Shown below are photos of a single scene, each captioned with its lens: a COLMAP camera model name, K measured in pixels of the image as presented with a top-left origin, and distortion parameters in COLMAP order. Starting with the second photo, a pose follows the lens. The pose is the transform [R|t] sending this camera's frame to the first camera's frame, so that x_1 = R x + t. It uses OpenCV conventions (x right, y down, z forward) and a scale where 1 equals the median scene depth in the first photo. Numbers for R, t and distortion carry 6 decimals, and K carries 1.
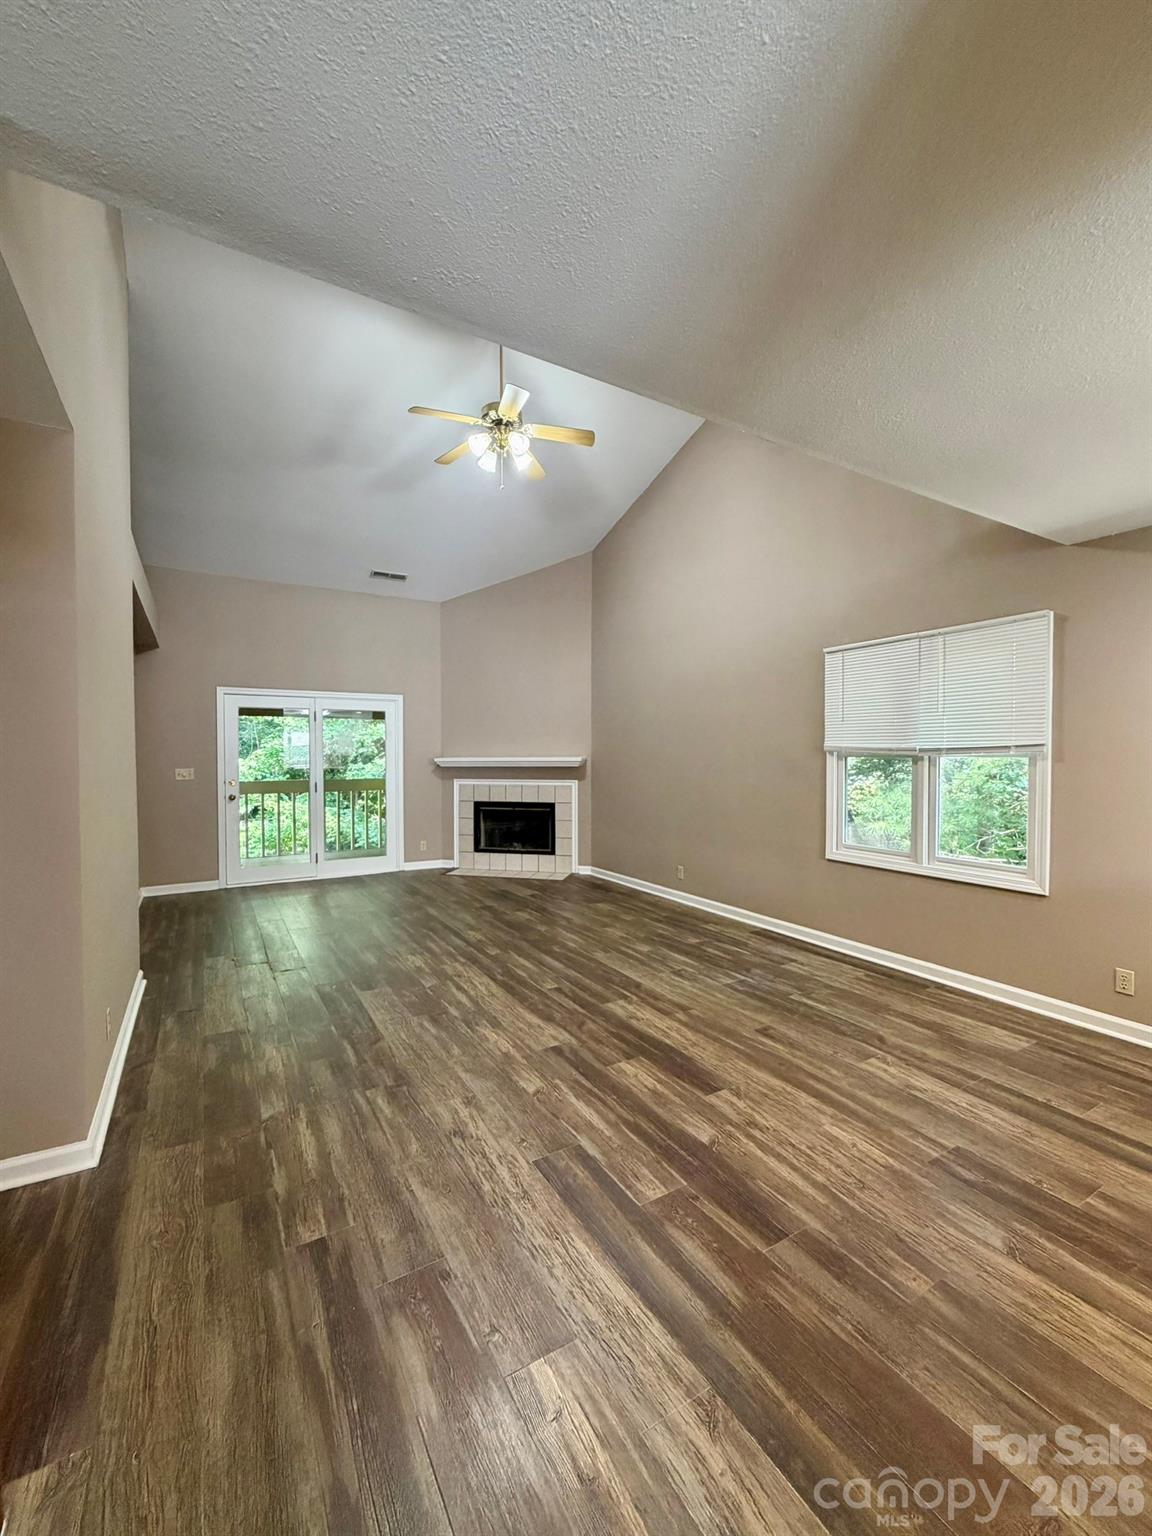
lens RADIAL K [[629.5, 0, 574.2], [0, 629.5, 767.6], [0, 0, 1]] dist [0.000581, -0.000066]
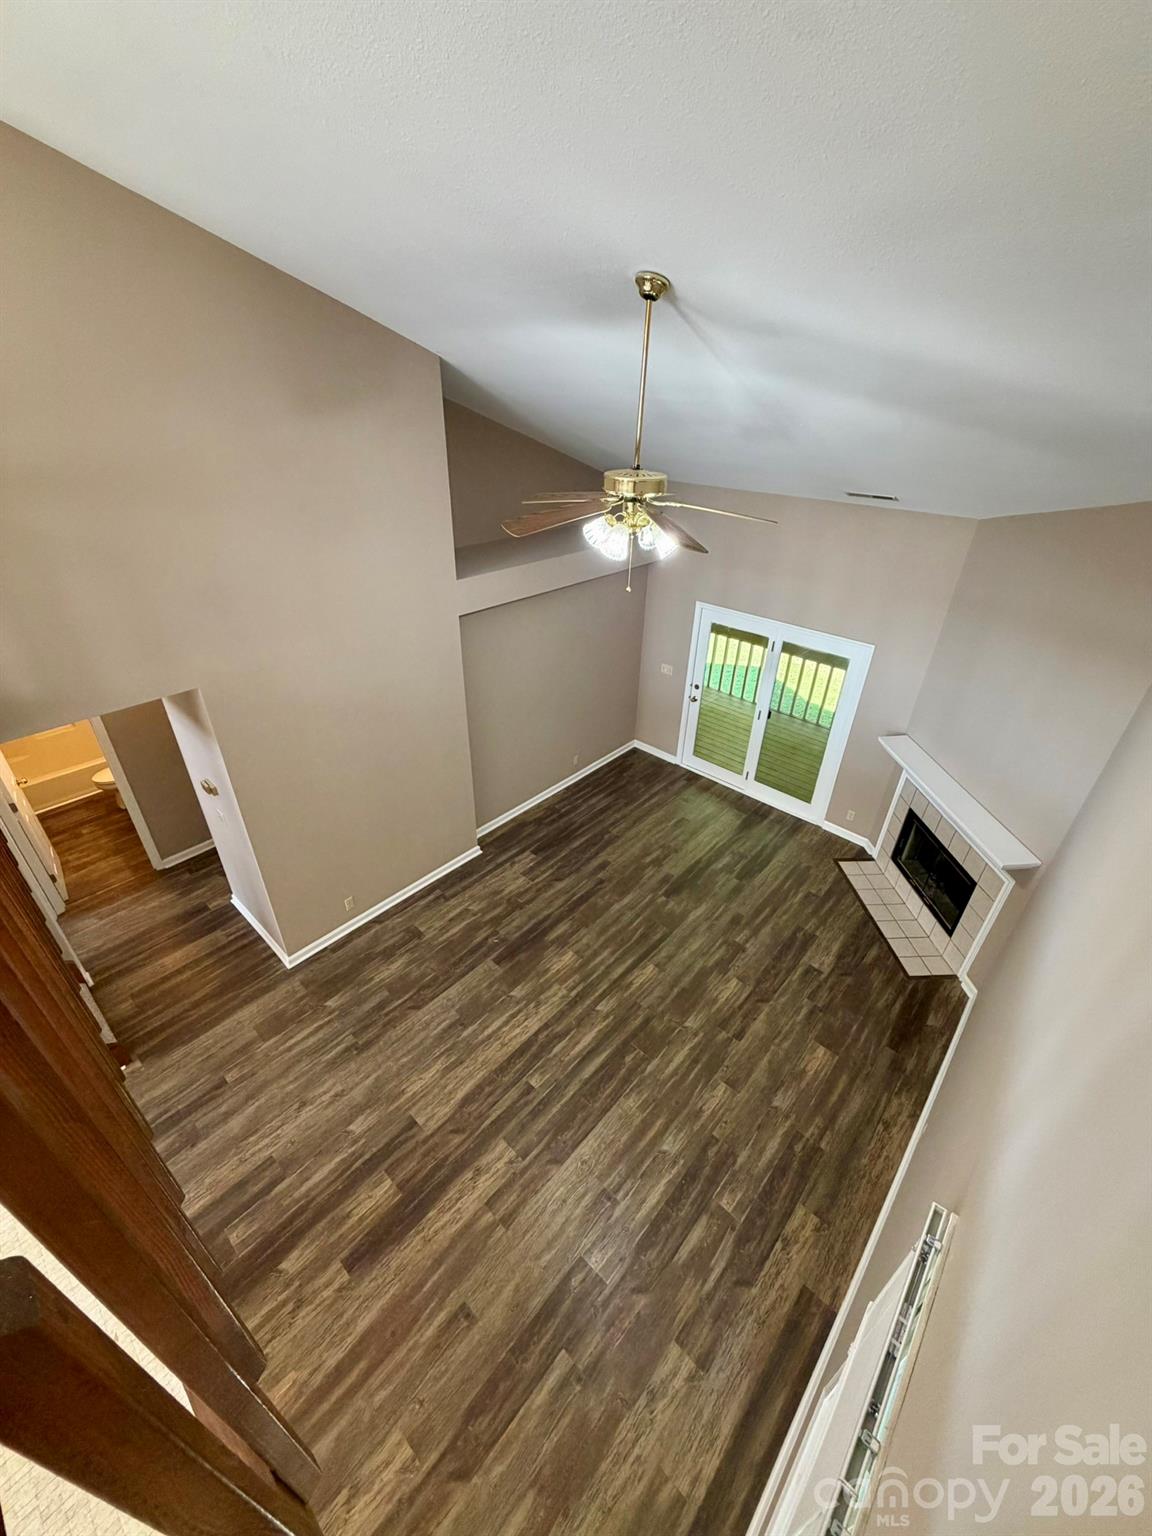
lens RADIAL K [[609.7, 0, 574.5], [0, 609.7, 764.6], [0, 0, 1]] dist [-0.000891, 0.000587]
pose [[0.297544, 0.507335, -0.808751, 0.748393], [-0.041920, 0.853245, 0.519823, -0.918368], [0.953787, -0.120767, 0.275146, 1.074654]]
